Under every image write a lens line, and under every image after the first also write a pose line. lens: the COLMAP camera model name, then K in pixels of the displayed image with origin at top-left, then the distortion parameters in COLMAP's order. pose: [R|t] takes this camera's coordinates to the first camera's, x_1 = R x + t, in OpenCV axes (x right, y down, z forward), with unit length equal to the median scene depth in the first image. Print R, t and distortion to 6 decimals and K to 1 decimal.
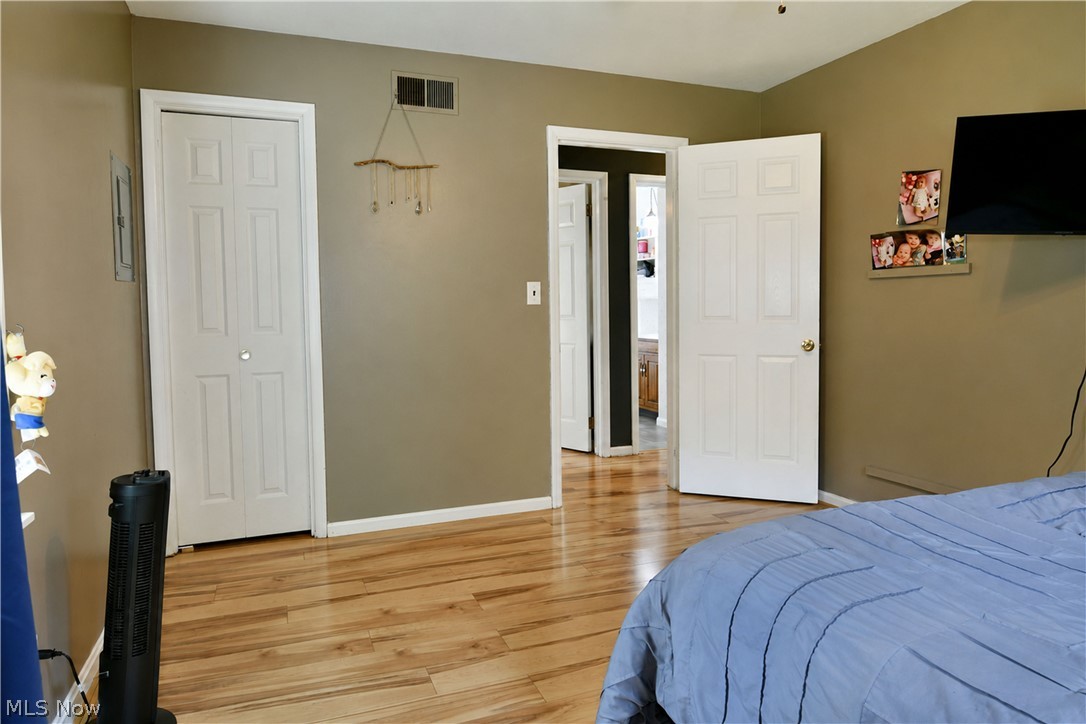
lens RADIAL K [[659.1, 0, 540.3], [0, 659.1, 357.4], [0, 0, 1]] dist [-0.013601, -0.002682]
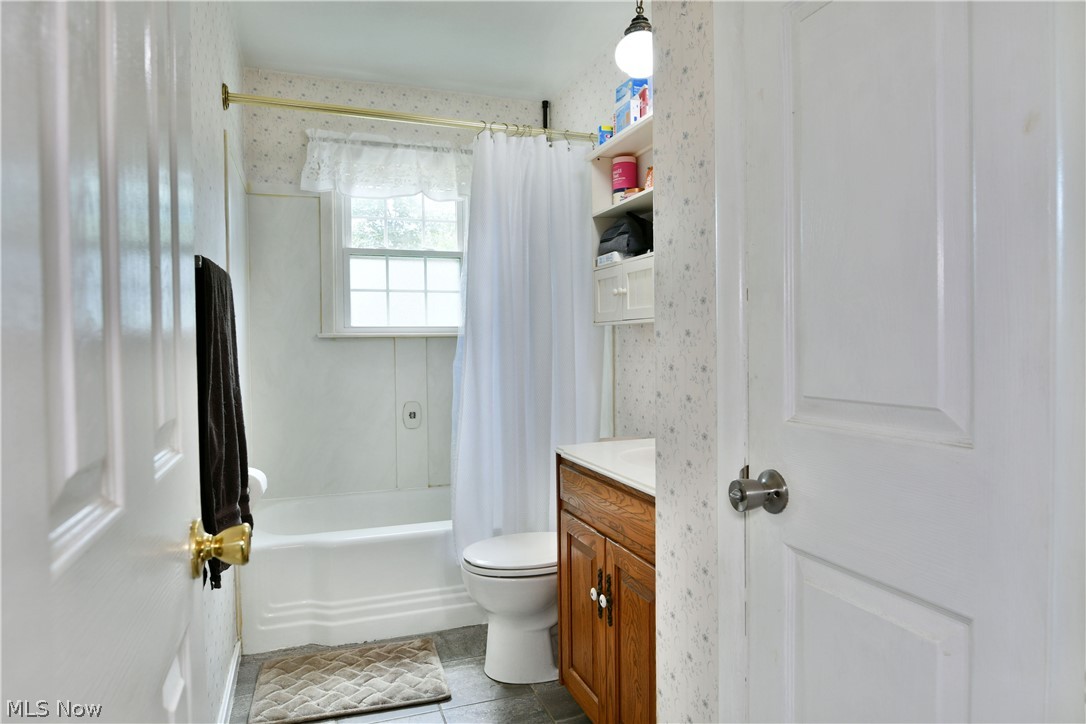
lens RADIAL K [[659.1, 0, 540.3], [0, 659.1, 357.4], [0, 0, 1]] dist [-0.013601, -0.002682]
pose [[0.999056, 0.001131, -0.043415, 0.143363], [-0.003304, 0.998743, -0.050018, -0.060535], [0.043304, 0.050114, 0.997804, 0.738624]]
